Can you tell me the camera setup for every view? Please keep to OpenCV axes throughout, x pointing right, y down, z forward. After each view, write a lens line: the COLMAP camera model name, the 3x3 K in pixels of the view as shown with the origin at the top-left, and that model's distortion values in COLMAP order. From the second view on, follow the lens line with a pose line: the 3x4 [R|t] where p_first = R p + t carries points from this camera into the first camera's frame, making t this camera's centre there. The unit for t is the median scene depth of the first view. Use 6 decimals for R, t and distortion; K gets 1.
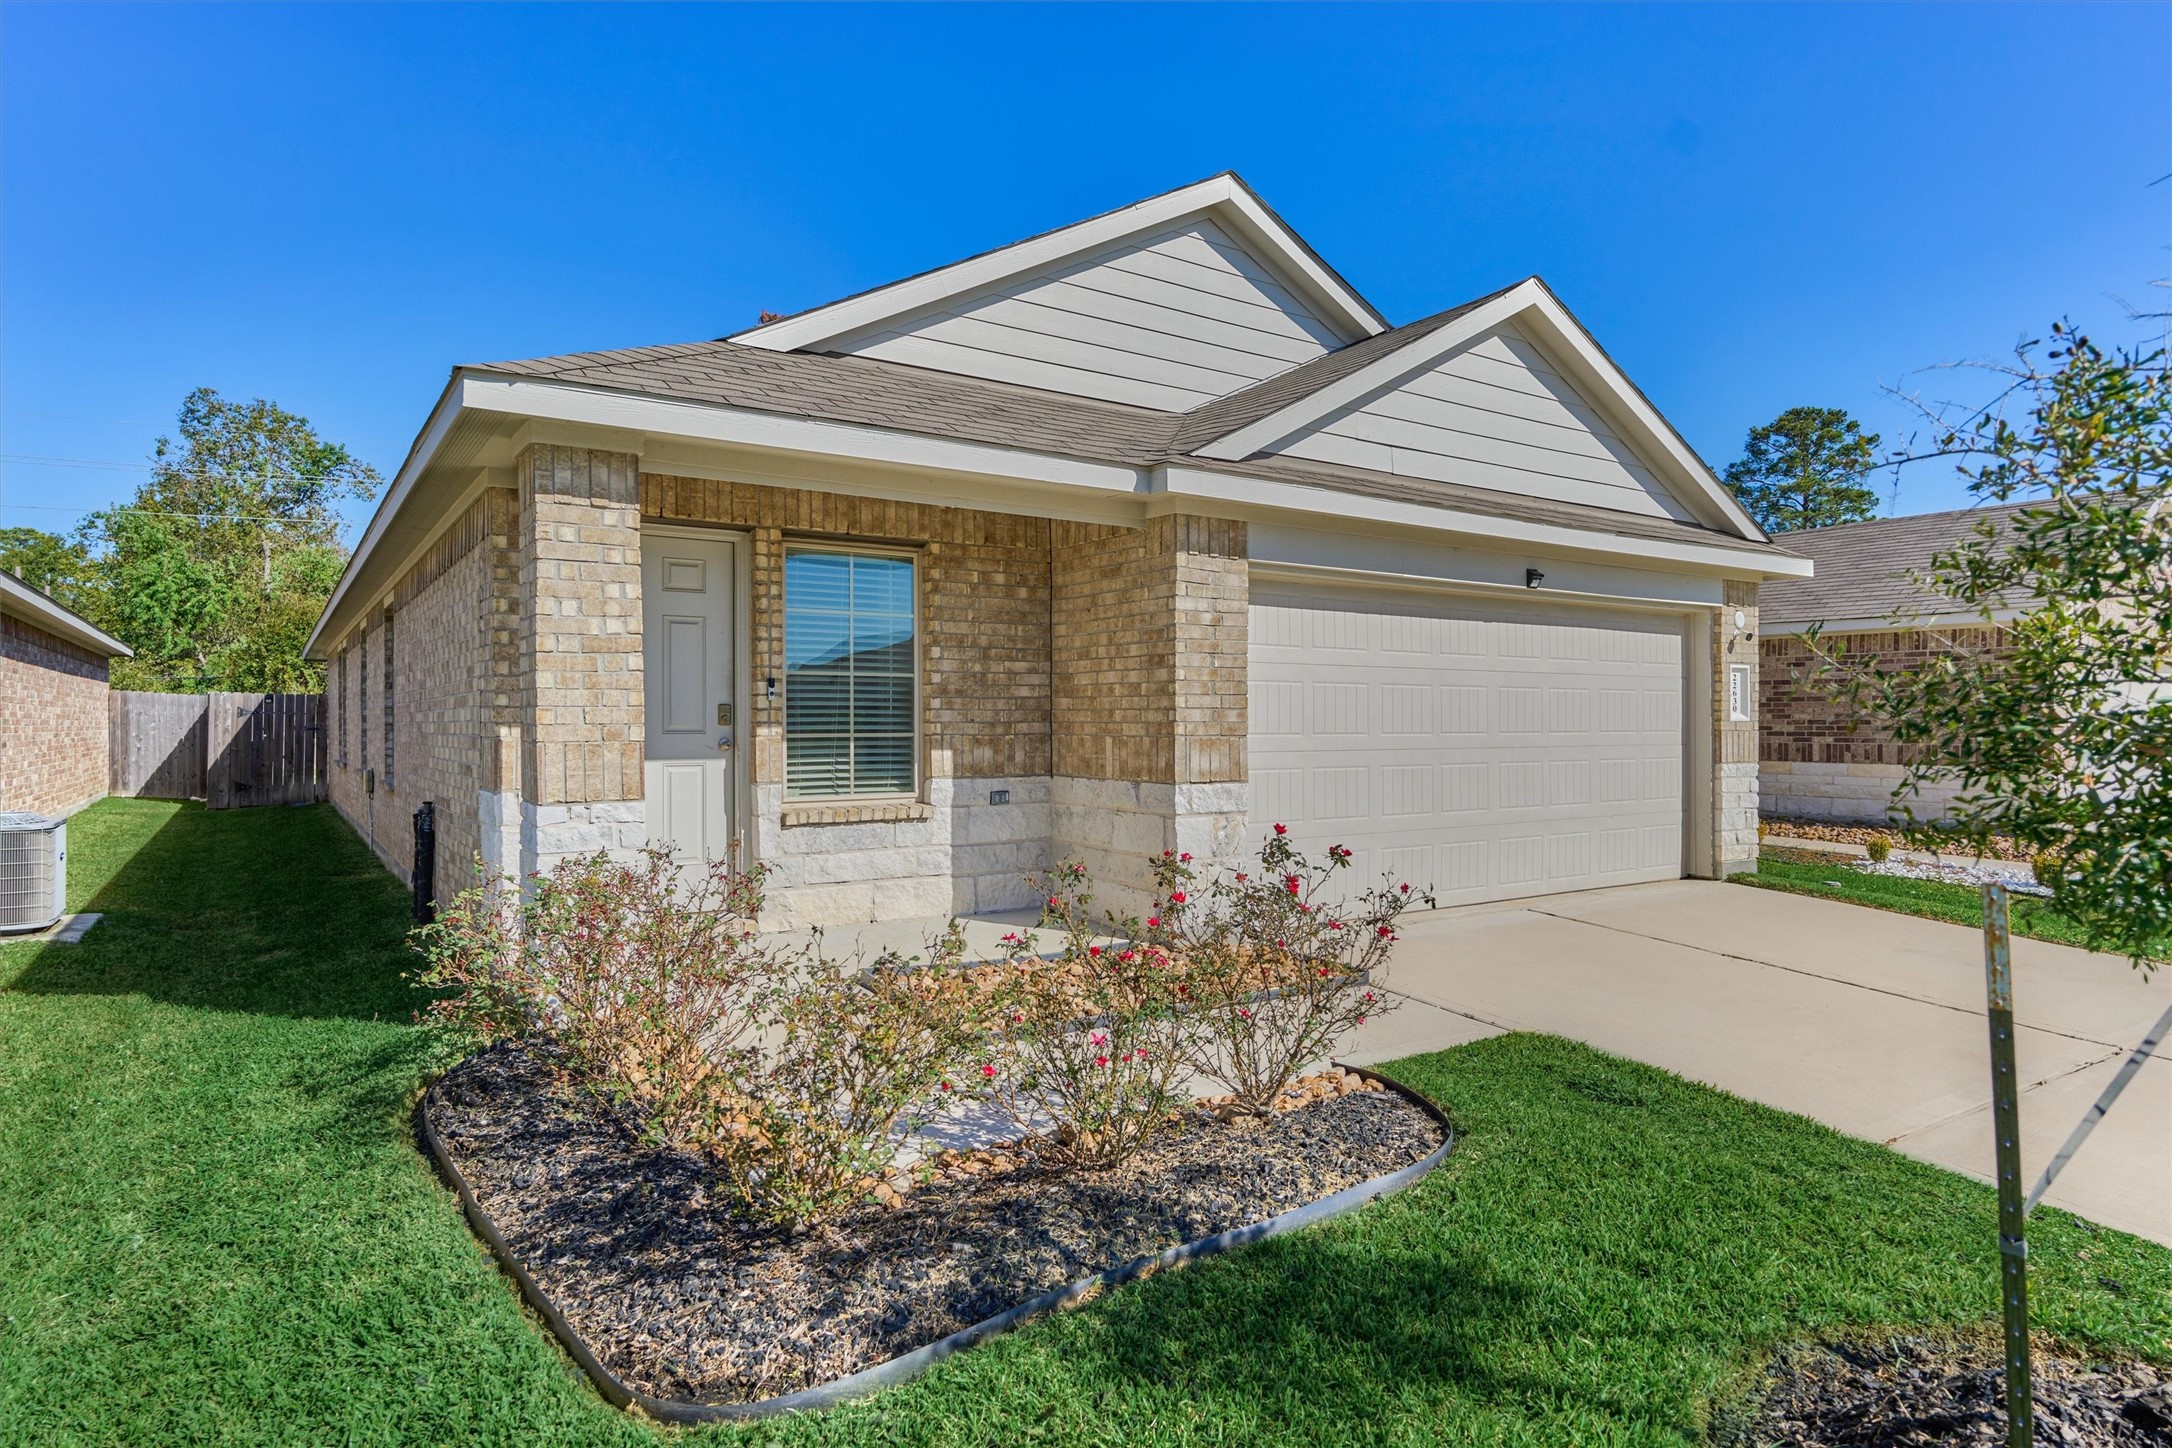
lens RADIAL K [[1230.5, 0, 1086.9], [0, 1230.5, 722.0], [0, 0, 1]] dist [0.001876, -0.000139]
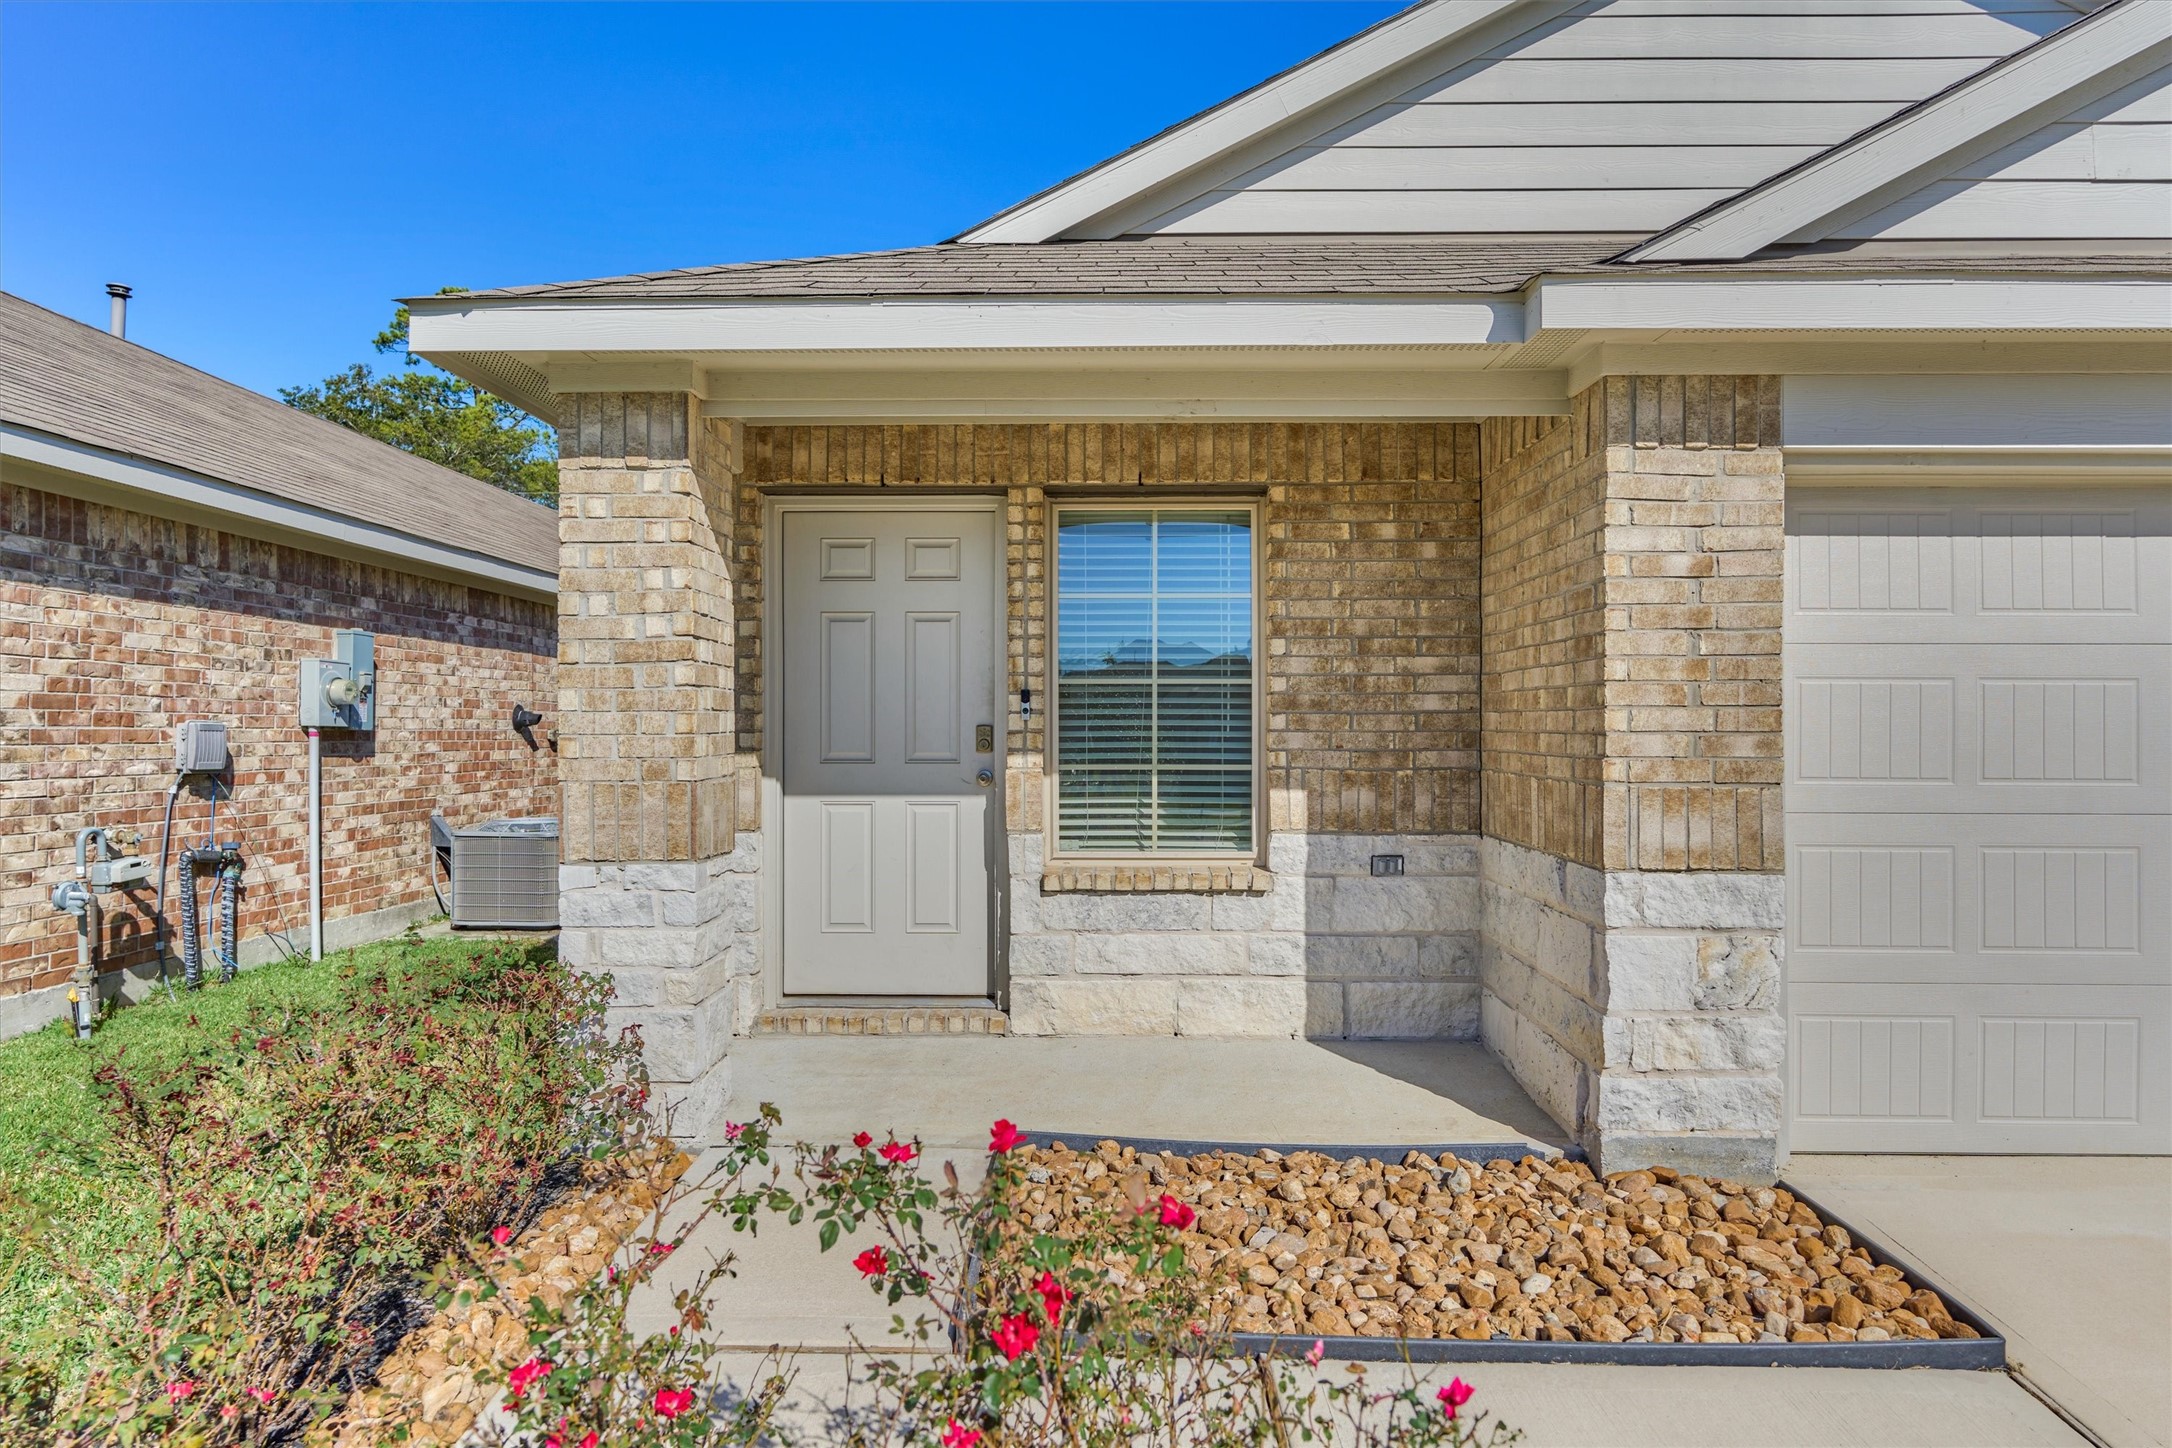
lens RADIAL K [[1230.5, 0, 1086.7], [0, 1230.5, 722.8], [0, 0, 1]] dist [0.001876, -0.000139]
pose [[0.816159, -0.001074, -0.577826, 0.192803], [-0.001243, 0.999993, -0.003614, -0.012788], [0.577826, 0.003668, 0.816152, 0.405942]]
